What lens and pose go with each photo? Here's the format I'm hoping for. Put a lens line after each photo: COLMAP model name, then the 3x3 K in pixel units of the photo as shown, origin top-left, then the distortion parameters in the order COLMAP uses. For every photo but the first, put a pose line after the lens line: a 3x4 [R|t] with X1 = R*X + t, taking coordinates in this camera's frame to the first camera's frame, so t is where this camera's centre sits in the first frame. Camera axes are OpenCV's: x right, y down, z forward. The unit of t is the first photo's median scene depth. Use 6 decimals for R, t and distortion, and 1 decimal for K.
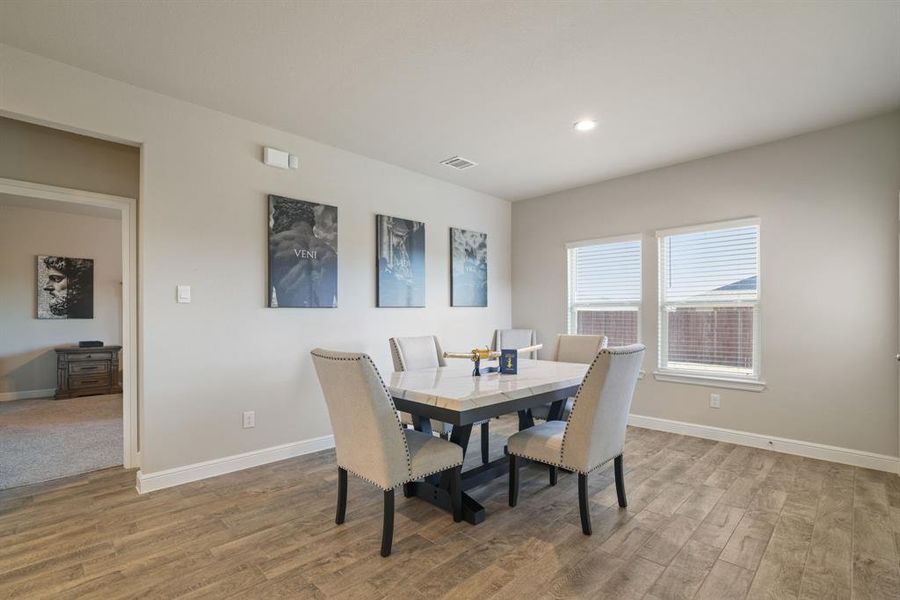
lens RADIAL K [[415.5, 0, 452.0], [0, 415.5, 315.1], [0, 0, 1]] dist [-0.004297, 0.002604]
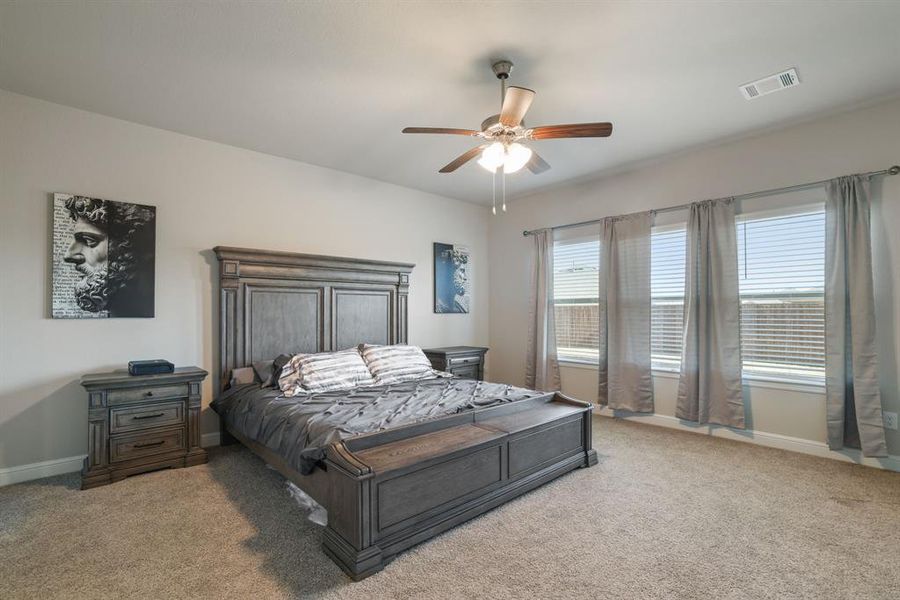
lens RADIAL K [[415.5, 0, 450.2], [0, 415.5, 302.7], [0, 0, 1]] dist [-0.004297, 0.002604]
pose [[0.998426, 0.001867, -0.056058, -0.478287], [-0.002624, 0.999906, -0.013438, -0.004391], [0.056028, 0.013564, 0.998337, 0.513877]]
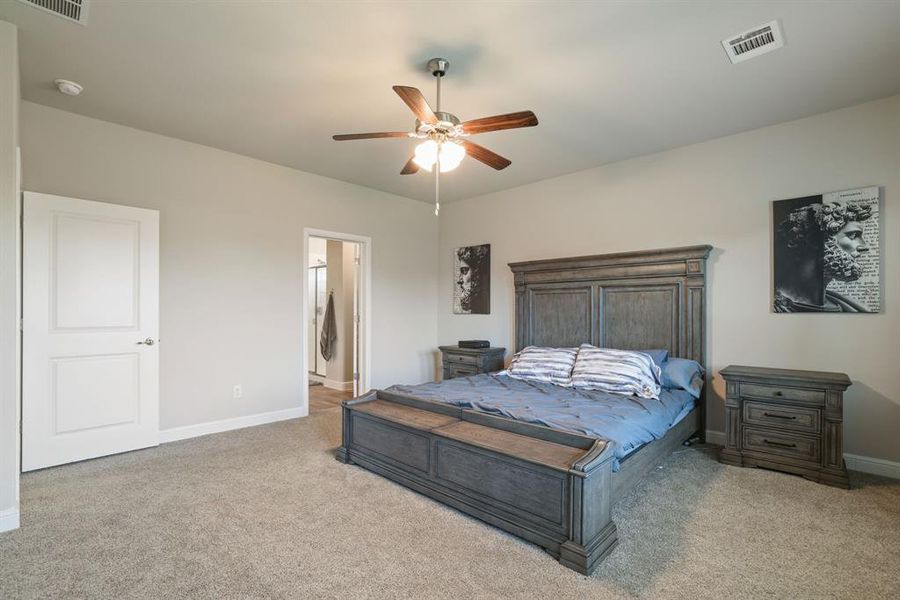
lens RADIAL K [[415.5, 0, 458.4], [0, 415.5, 311.1], [0, 0, 1]] dist [-0.004297, 0.002604]
pose [[0.052327, 0.006404, -0.998609, -0.024508], [0.009004, 0.999936, 0.006884, -0.003938], [0.998589, -0.009352, 0.052266, 0.936455]]
